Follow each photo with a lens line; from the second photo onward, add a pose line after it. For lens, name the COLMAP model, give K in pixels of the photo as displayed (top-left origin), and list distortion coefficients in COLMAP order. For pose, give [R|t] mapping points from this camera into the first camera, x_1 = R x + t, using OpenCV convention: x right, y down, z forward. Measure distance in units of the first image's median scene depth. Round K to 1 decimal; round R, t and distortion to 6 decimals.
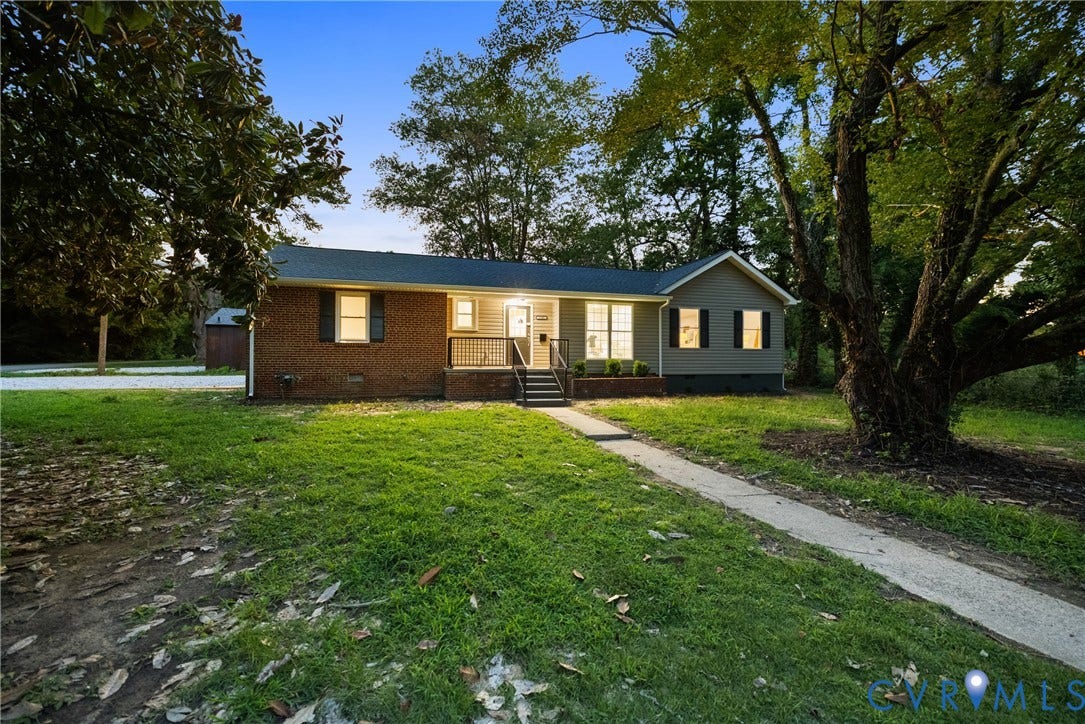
lens RADIAL K [[472.1, 0, 542.5], [0, 472.1, 362.0], [0, 0, 1]] dist [0.020703, 0.000189]
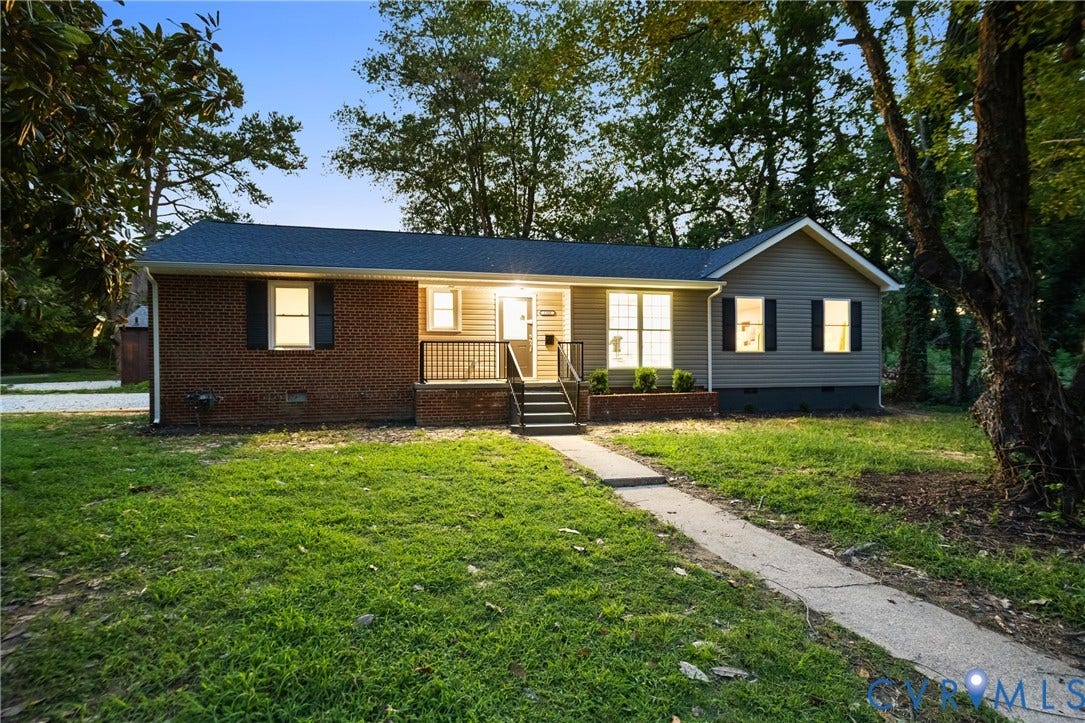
lens RADIAL K [[597.6, 0, 539.5], [0, 597.6, 378.1], [0, 0, 1]] dist [0.017330, 0.000510]
pose [[0.999242, -0.008547, -0.037990, 0.021332], [0.009121, 0.999847, 0.014947, -0.006164], [0.037856, -0.015283, 0.999166, 0.064923]]
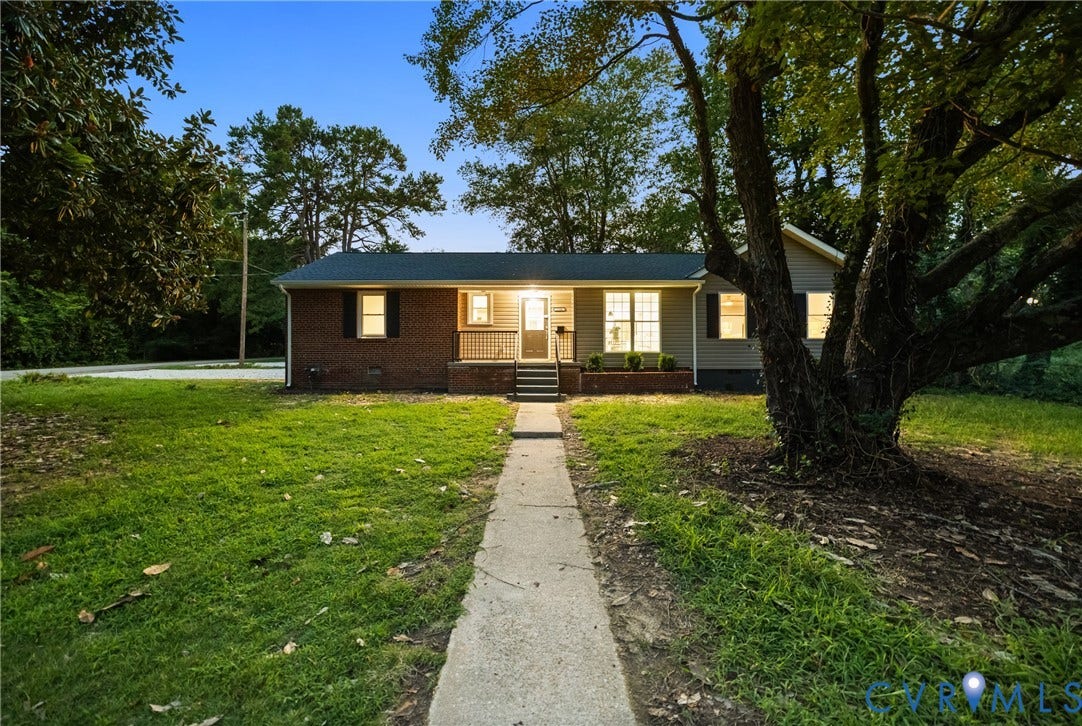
lens RADIAL K [[474.9, 0, 541.0], [0, 474.9, 363.0], [0, 0, 1]] dist [0.000905, 0.000039]
pose [[0.957201, -0.000612, -0.289424, 0.252147], [0.004007, 0.999930, 0.011139, 0.004479], [0.289397, -0.011822, 0.957136, 0.066166]]
